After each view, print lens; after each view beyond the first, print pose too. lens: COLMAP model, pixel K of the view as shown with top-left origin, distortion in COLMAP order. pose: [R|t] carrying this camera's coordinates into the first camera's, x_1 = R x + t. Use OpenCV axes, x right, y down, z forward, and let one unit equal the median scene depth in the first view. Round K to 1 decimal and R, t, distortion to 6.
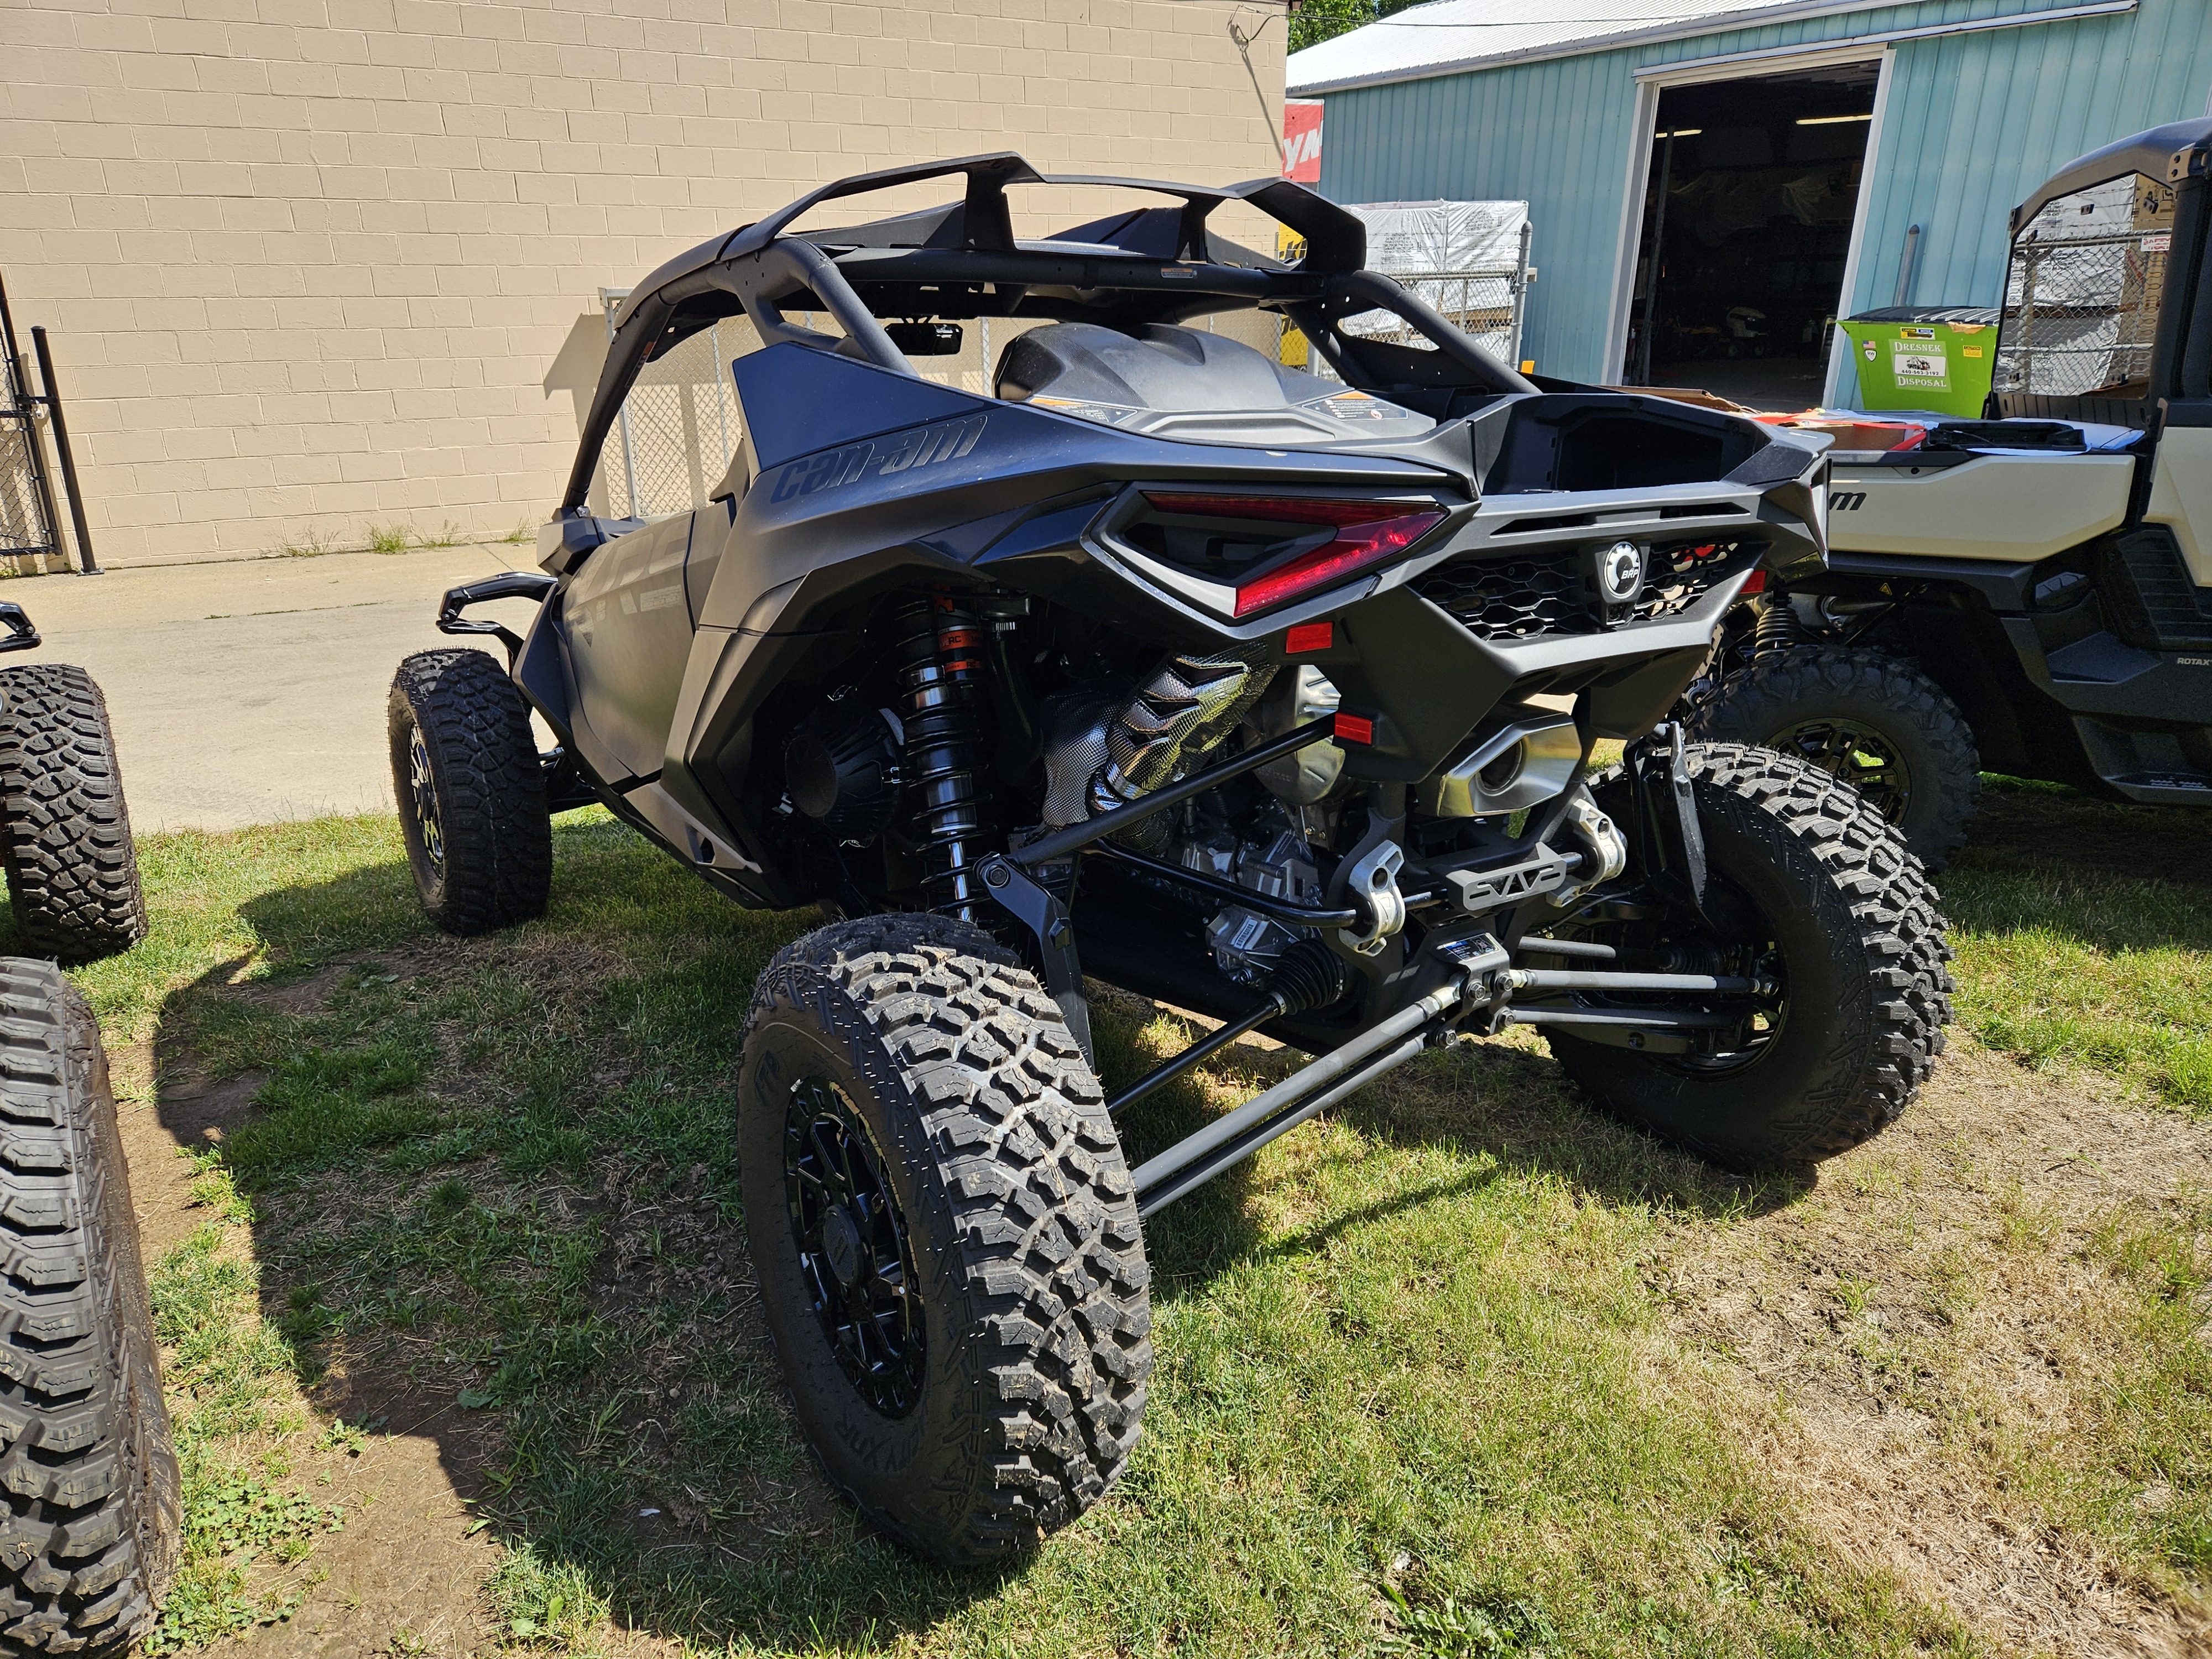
lens RADIAL K [[1496.1, 0, 1102.8], [0, 1496.1, 824.4], [0, 0, 1]] dist [-0.008099, -0.005489]
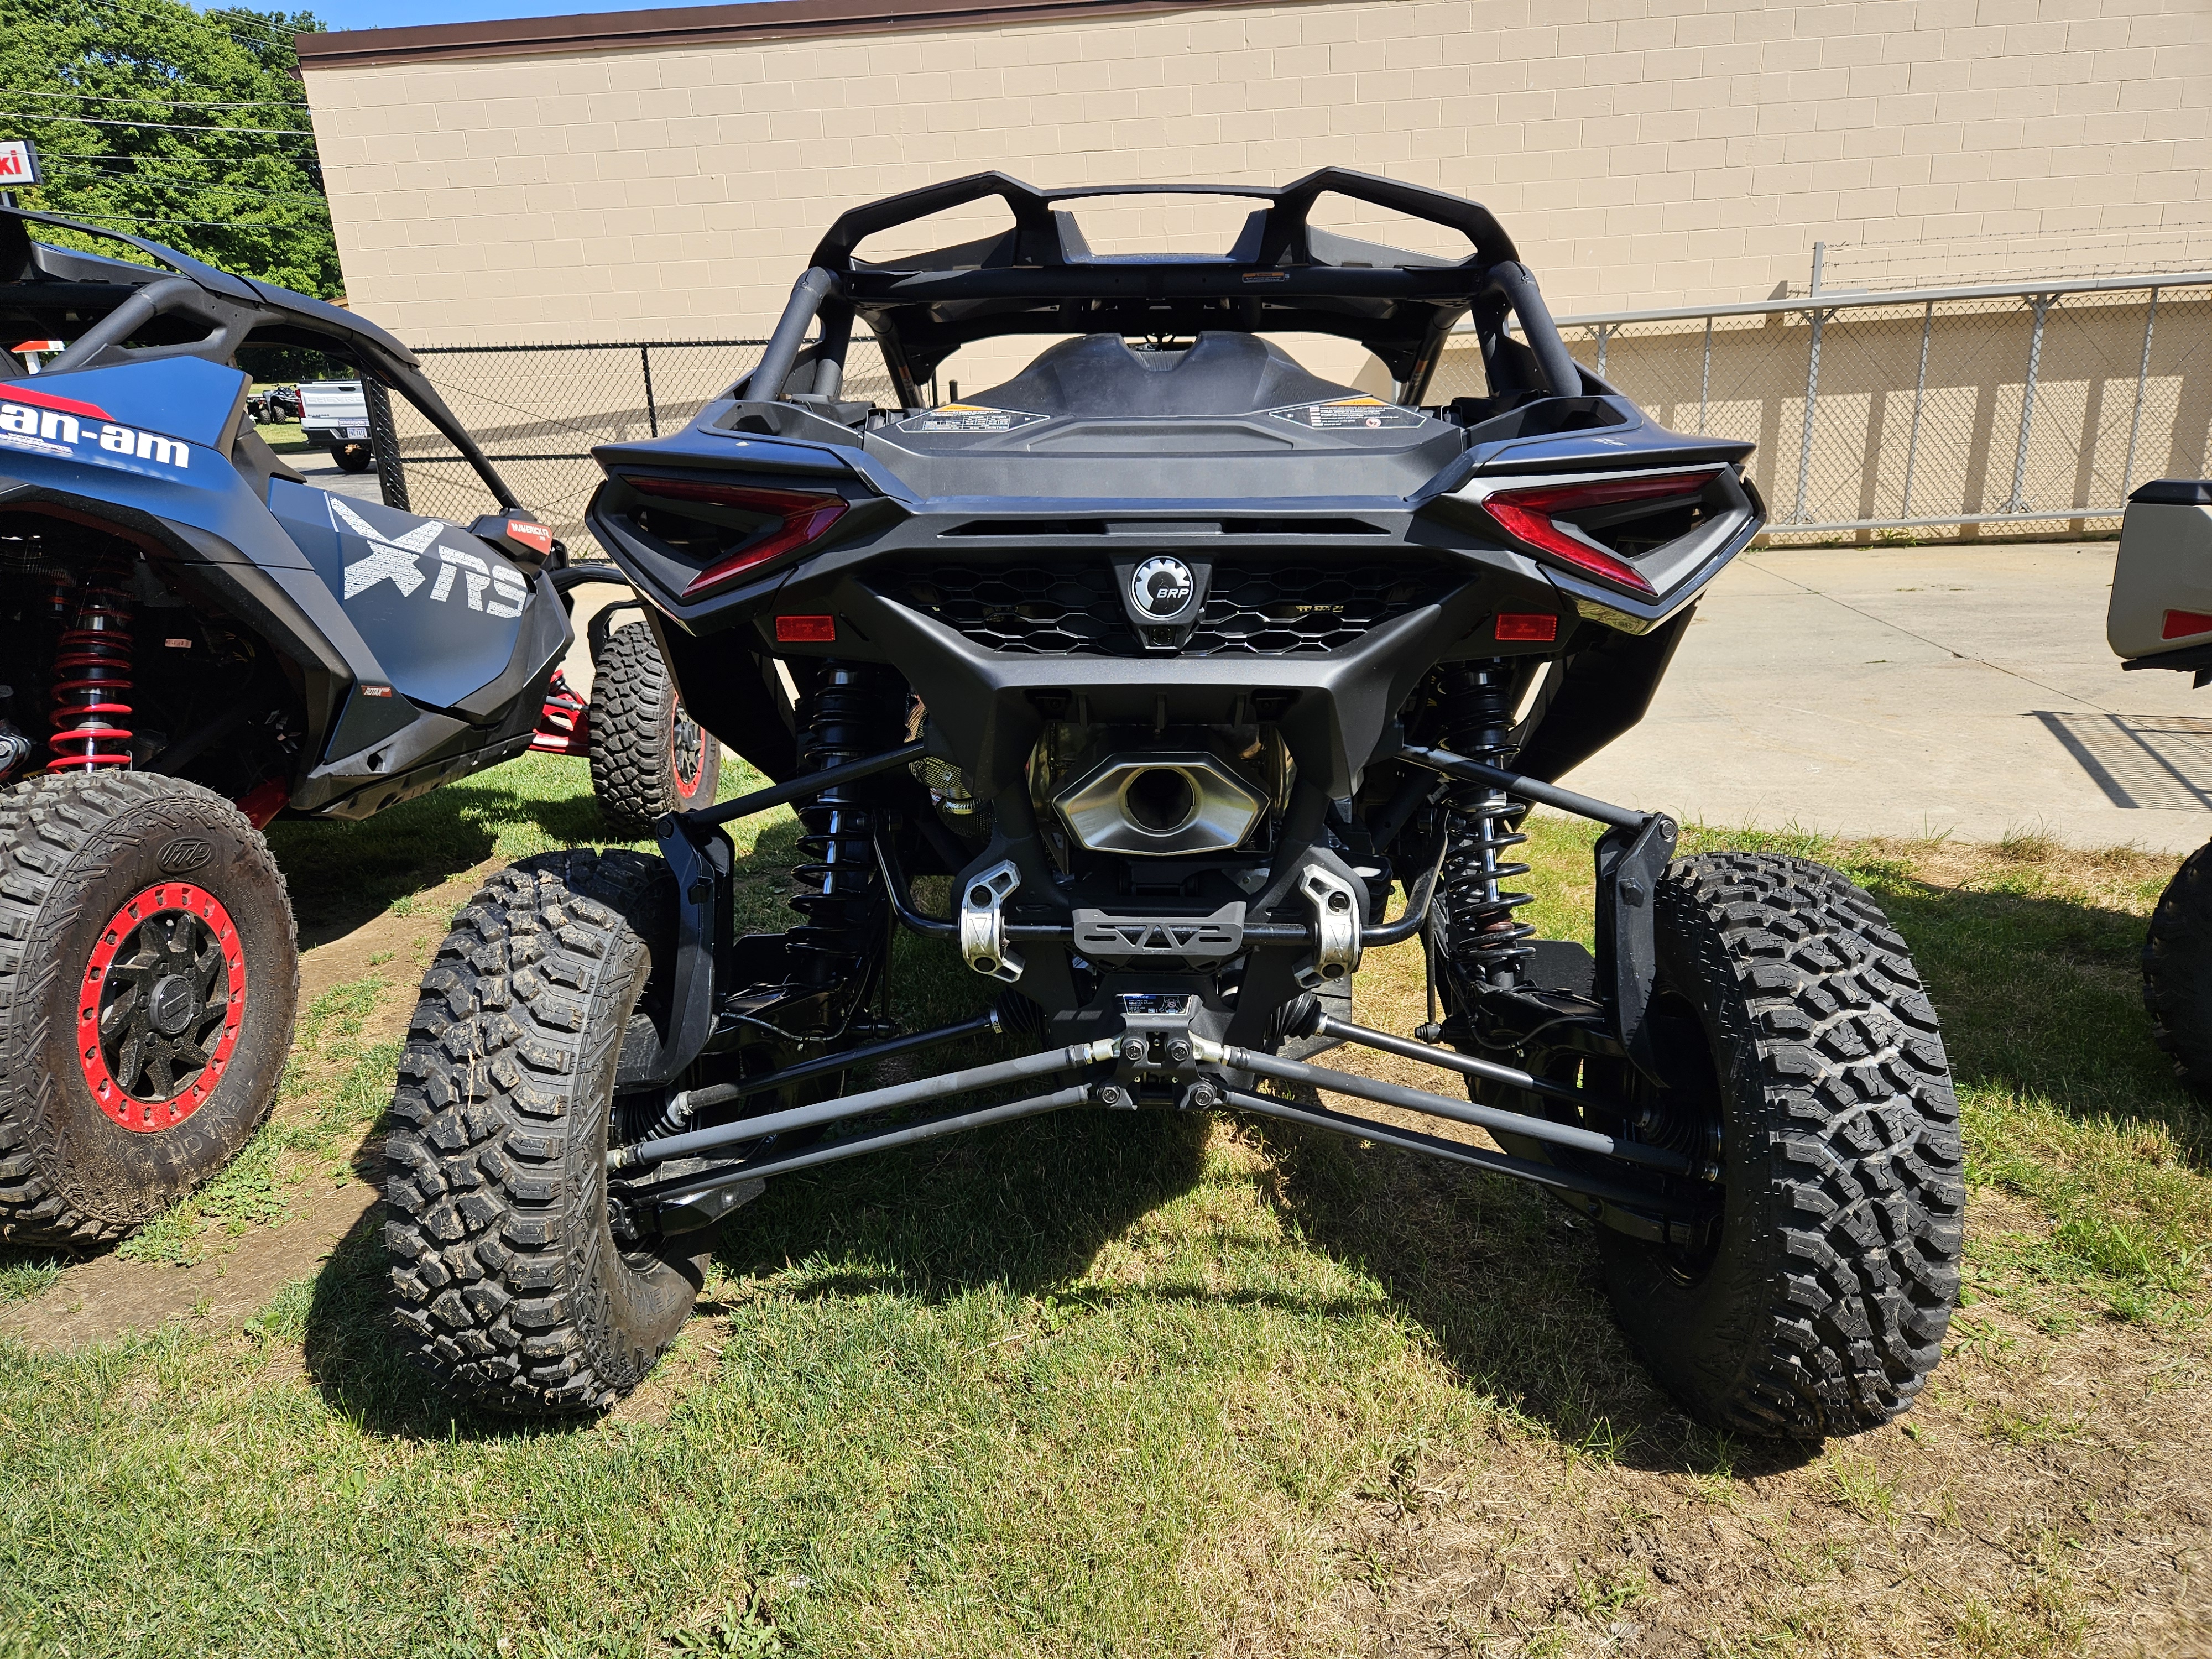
lens RADIAL K [[1496.1, 0, 1112.8], [0, 1496.1, 813.4], [0, 0, 1]] dist [-0.008099, -0.005489]
pose [[0.798746, 0.144644, -0.584023, 0.633782], [-0.167128, 0.985812, 0.015581, -0.035858], [0.577991, 0.085162, 0.811587, 0.208317]]
